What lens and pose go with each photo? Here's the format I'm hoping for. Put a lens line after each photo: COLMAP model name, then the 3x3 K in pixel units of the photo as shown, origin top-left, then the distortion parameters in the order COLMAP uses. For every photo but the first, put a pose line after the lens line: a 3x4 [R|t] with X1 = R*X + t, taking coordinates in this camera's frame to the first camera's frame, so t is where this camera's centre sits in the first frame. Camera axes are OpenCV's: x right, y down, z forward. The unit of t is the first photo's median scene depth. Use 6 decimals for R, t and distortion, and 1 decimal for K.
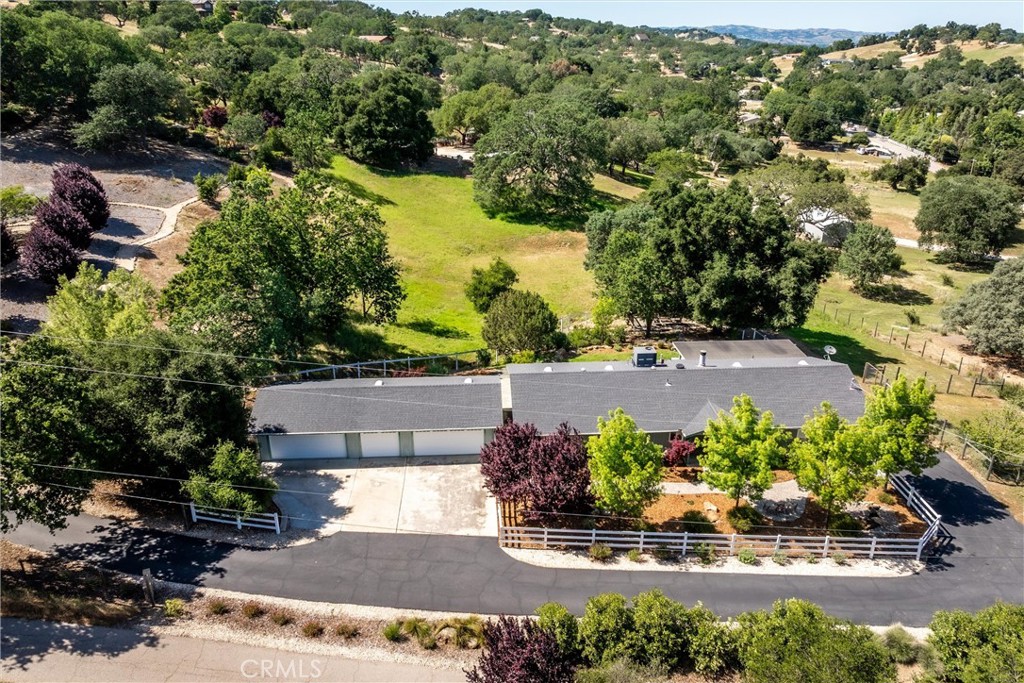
lens RADIAL K [[711.1, 0, 512.0], [0, 711.1, 341.5], [0, 0, 1]] dist [-0.031851, 0.018100]
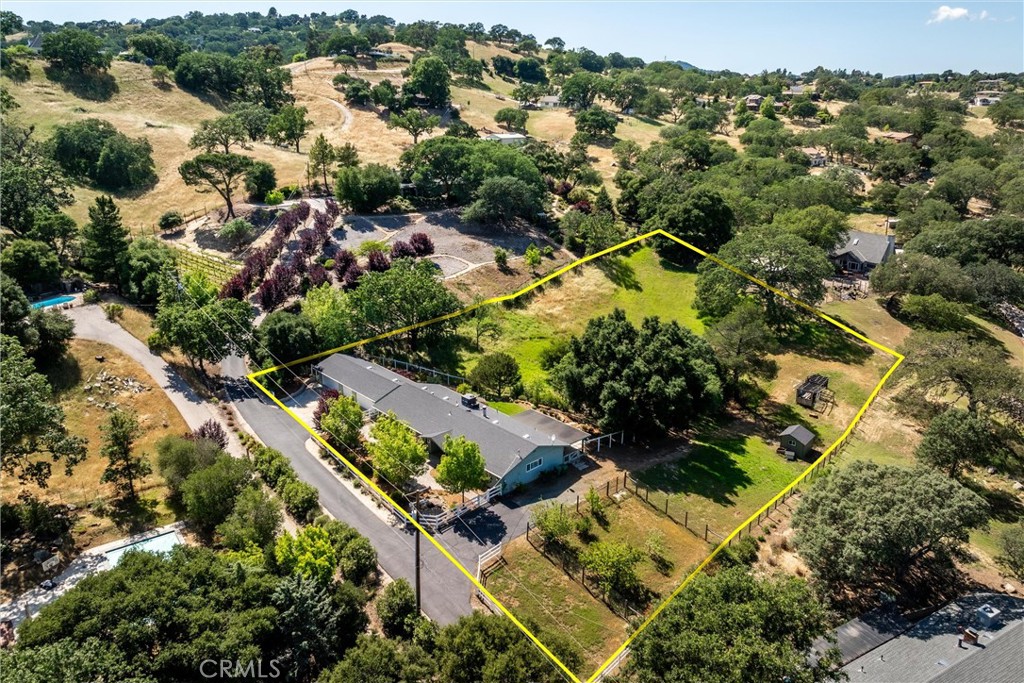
lens RADIAL K [[711.1, 0, 512.0], [0, 711.1, 341.5], [0, 0, 1]] dist [-0.031851, 0.018100]
pose [[0.640829, 0.252781, -0.724873, 0.903972], [-0.307082, 0.949806, 0.059744, -0.152595], [0.703591, 0.184309, 0.686287, -0.066259]]
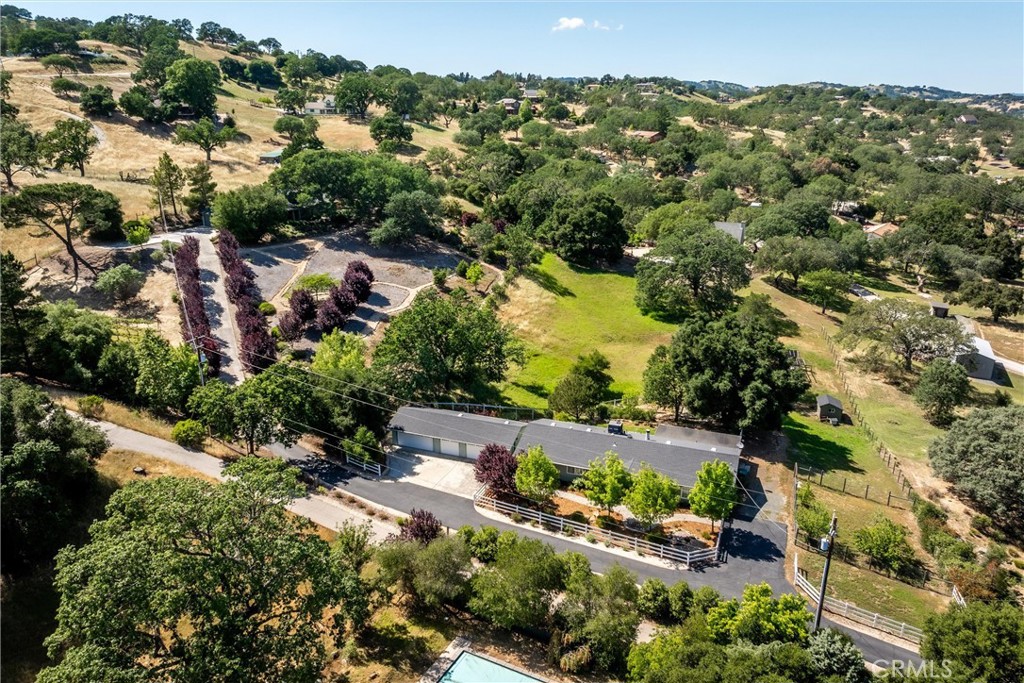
lens RADIAL K [[705.7, 0, 511.8], [0, 705.7, 378.3], [0, 0, 1]] dist [-0.019653, 0.003481]
pose [[0.911026, 0.147922, -0.384903, 0.359781], [-0.159795, 0.987150, 0.001154, -0.033176], [0.380128, 0.060455, 0.922956, -0.356731]]
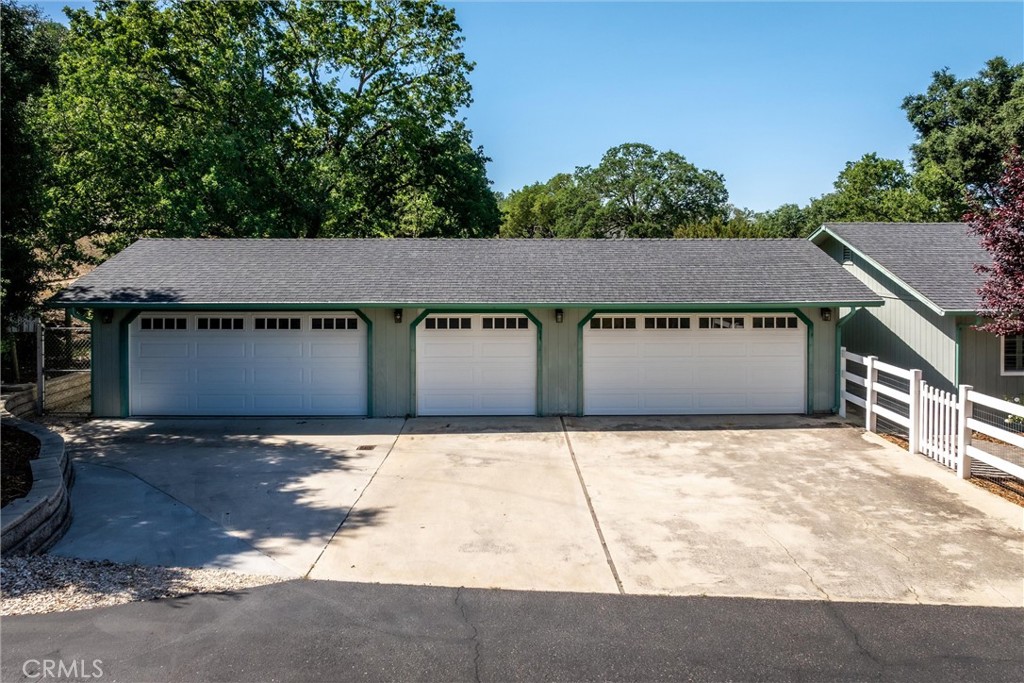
lens RADIAL K [[711.1, 0, 512.0], [0, 711.1, 341.5], [0, 0, 1]] dist [-0.031851, 0.018100]
pose [[0.999127, 0.000421, -0.041782, -0.088660], [-0.012754, 0.955299, -0.295368, 0.126669], [0.039790, 0.295643, 0.954470, 0.394116]]
